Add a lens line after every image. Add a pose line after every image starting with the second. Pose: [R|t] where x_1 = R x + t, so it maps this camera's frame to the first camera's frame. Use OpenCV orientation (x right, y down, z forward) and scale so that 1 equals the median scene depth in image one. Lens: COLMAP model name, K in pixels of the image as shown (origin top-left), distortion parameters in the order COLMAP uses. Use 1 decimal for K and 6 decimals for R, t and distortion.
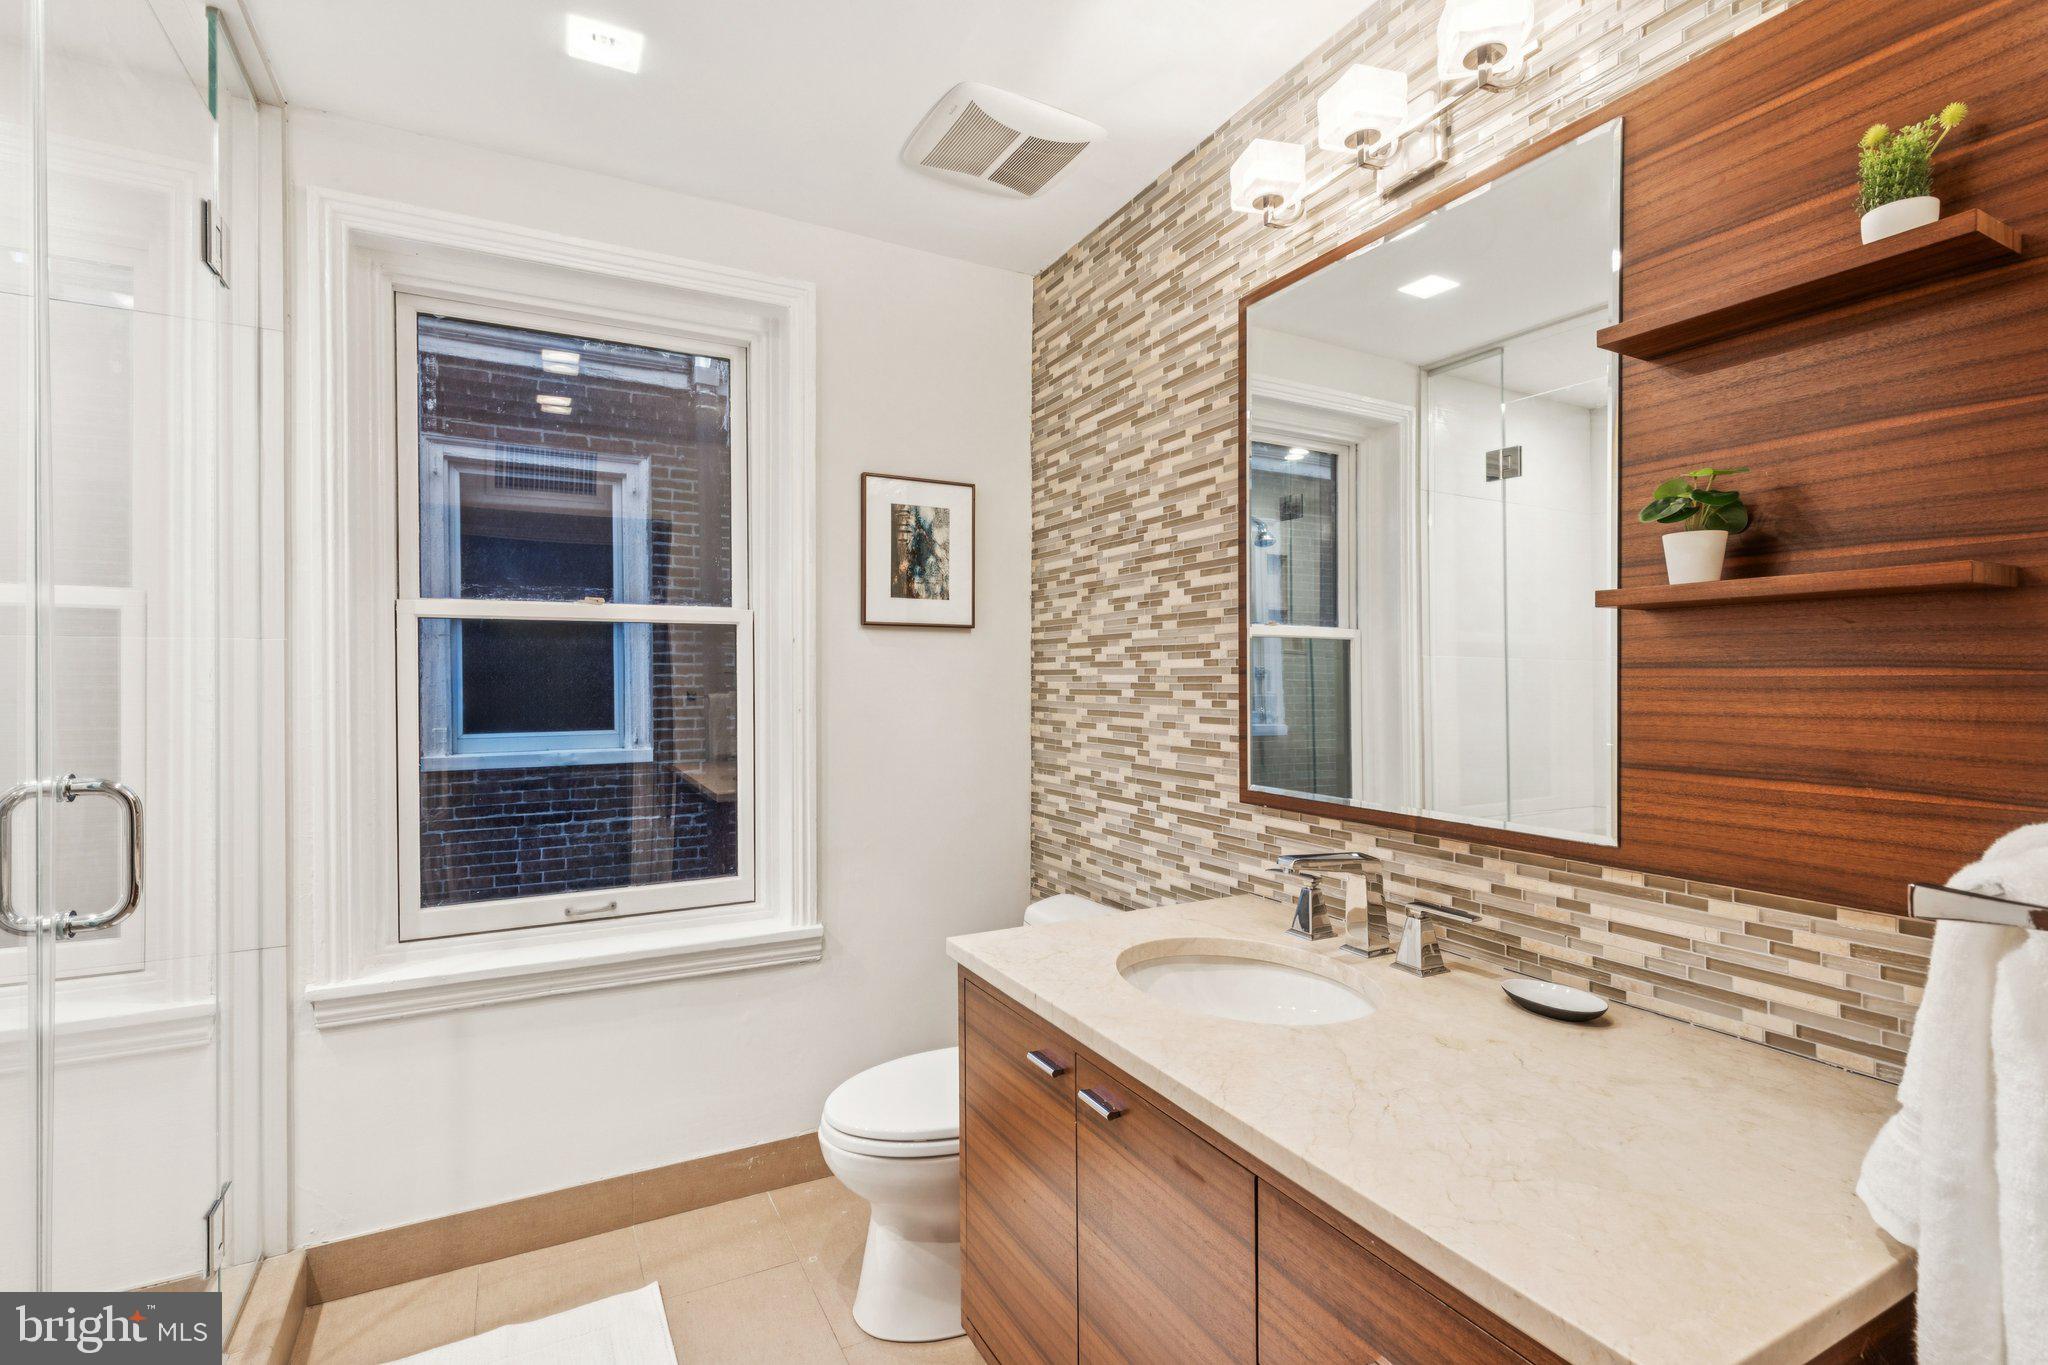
lens RADIAL K [[955.3, 0, 1029.8], [0, 955.3, 684.8], [0, 0, 1]] dist [0.014169, -0.005863]
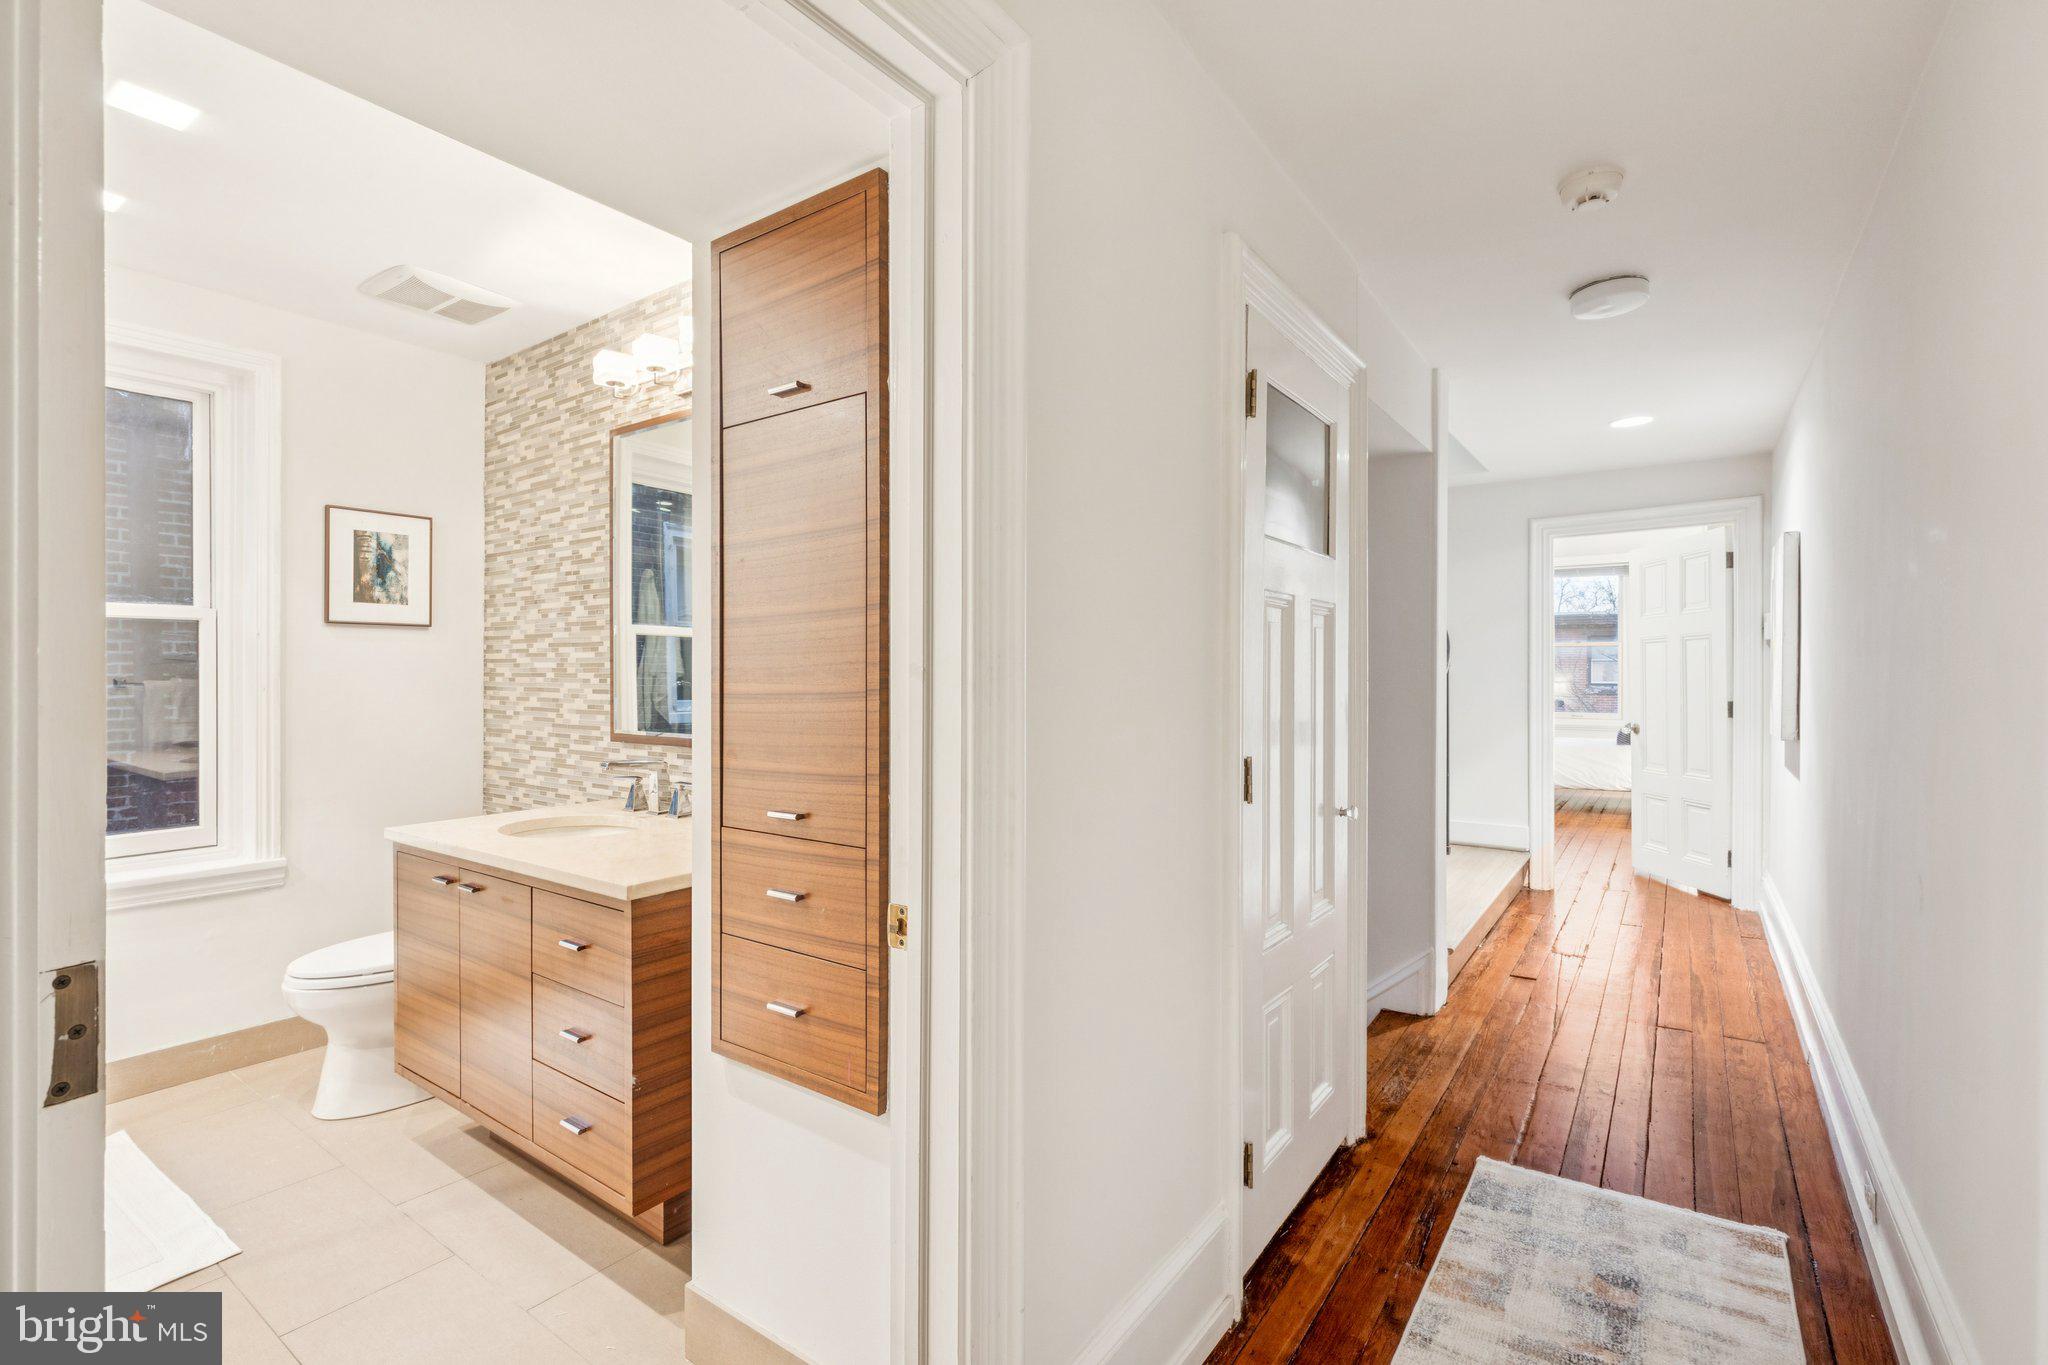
lens RADIAL K [[923.3, 0, 1020.4], [0, 923.3, 671.9], [0, 0, 1]] dist [0.004712, 0.000110]
pose [[0.898098, 0.001611, 0.439793, 0.132343], [0.001336, 0.999979, -0.006391, 0.014353], [-0.439794, 0.006327, 0.898076, -0.600482]]
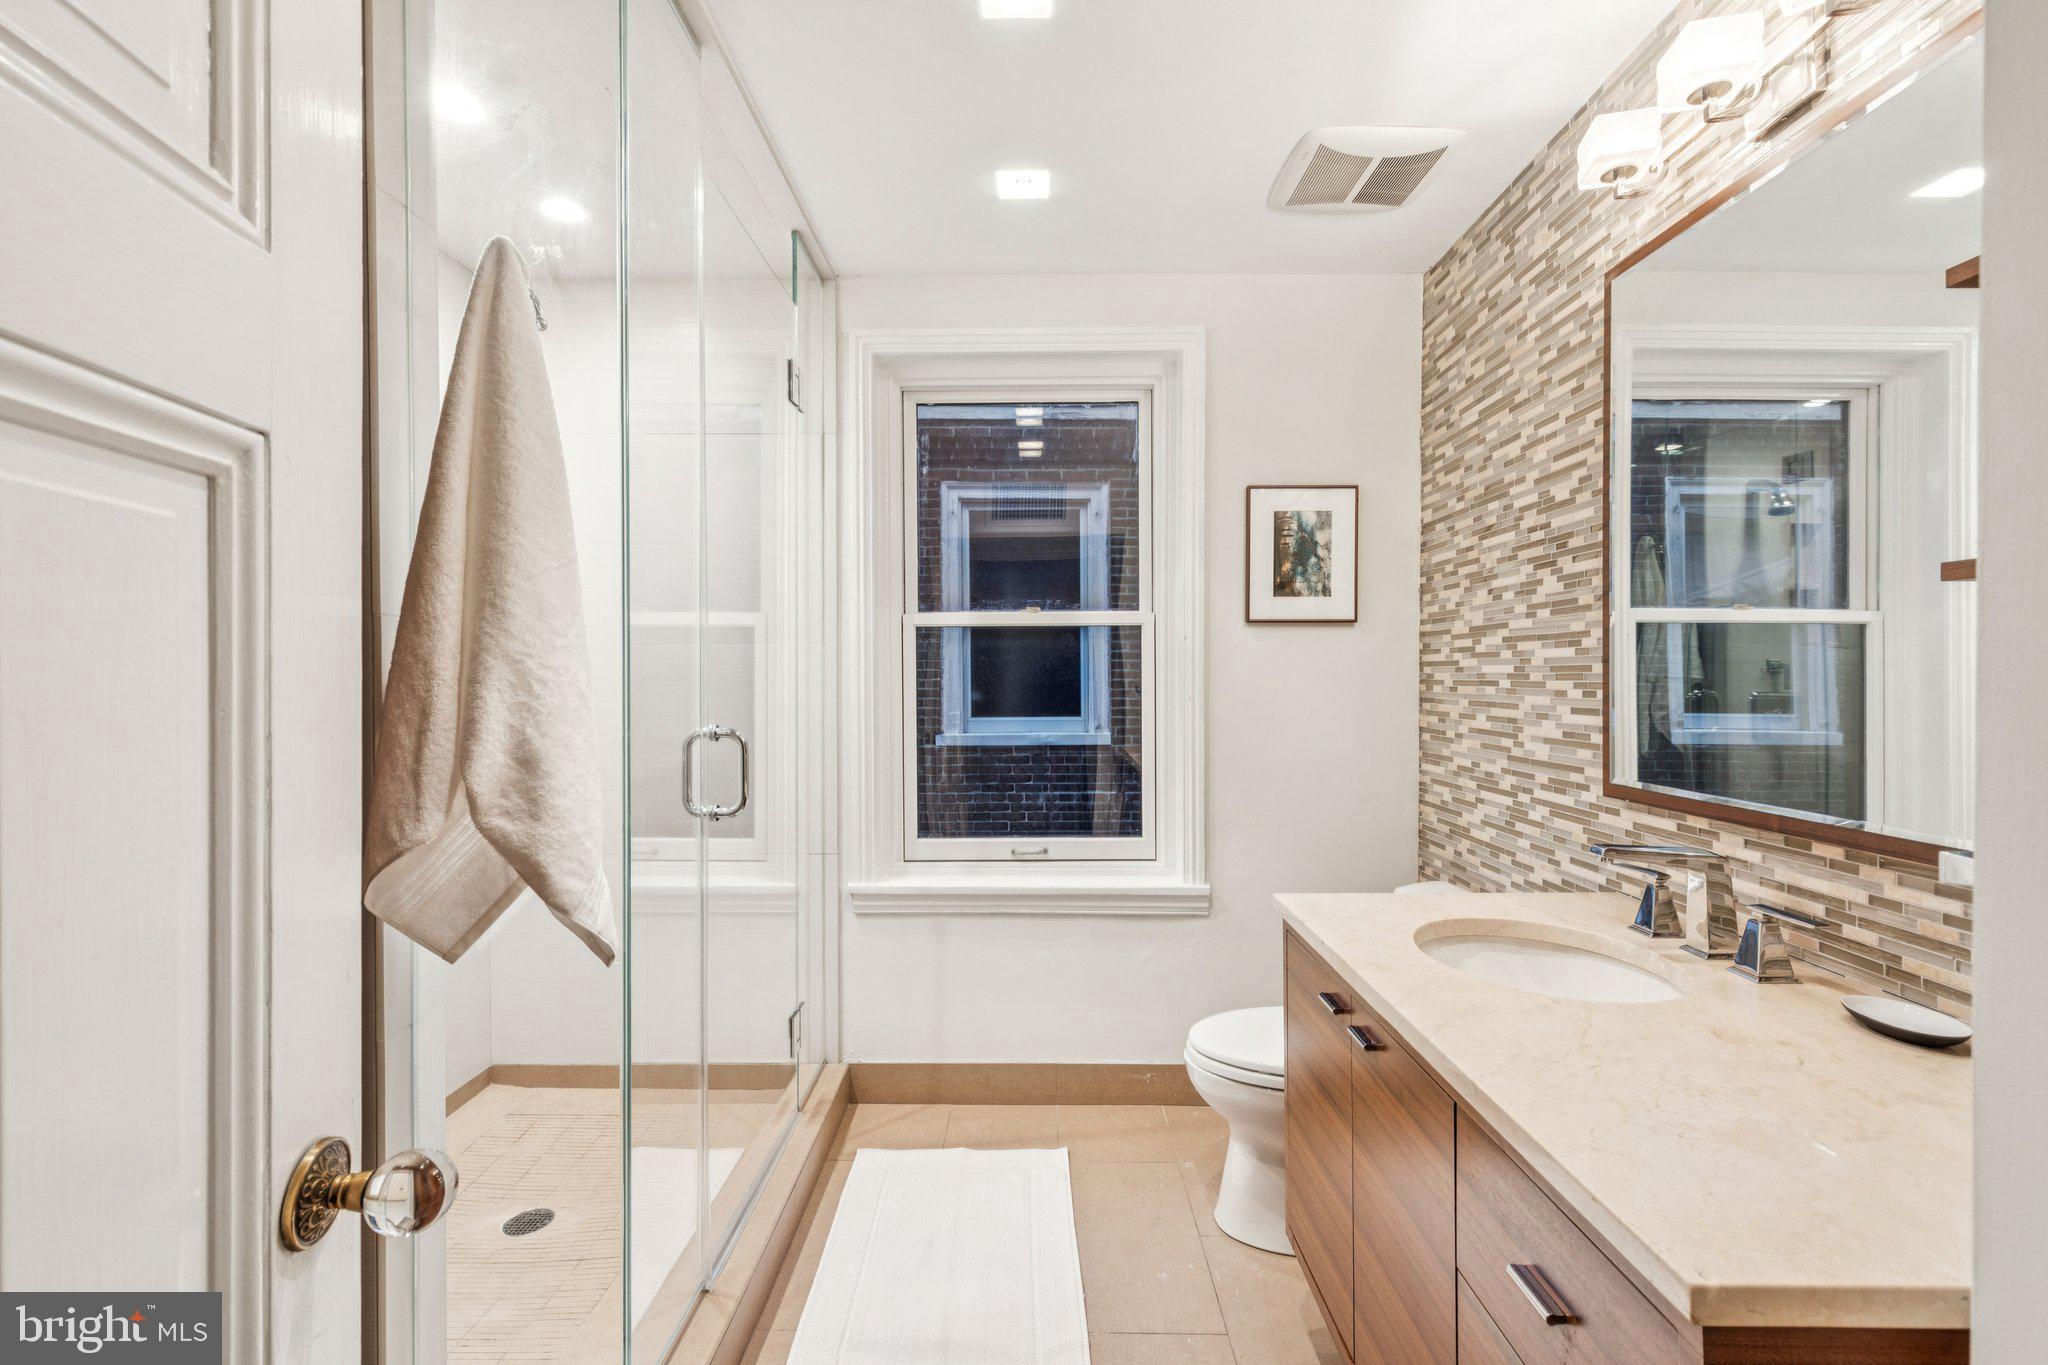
lens RADIAL K [[928.7, 0, 1021.6], [0, 928.7, 686.0], [0, 0, 1]] dist [0.004416, 0.000204]
pose [[0.875522, 0.004645, -0.483155, 0.135712], [-0.002108, 0.999981, 0.005794, 0.006877], [0.483173, -0.004054, 0.875516, -0.088631]]
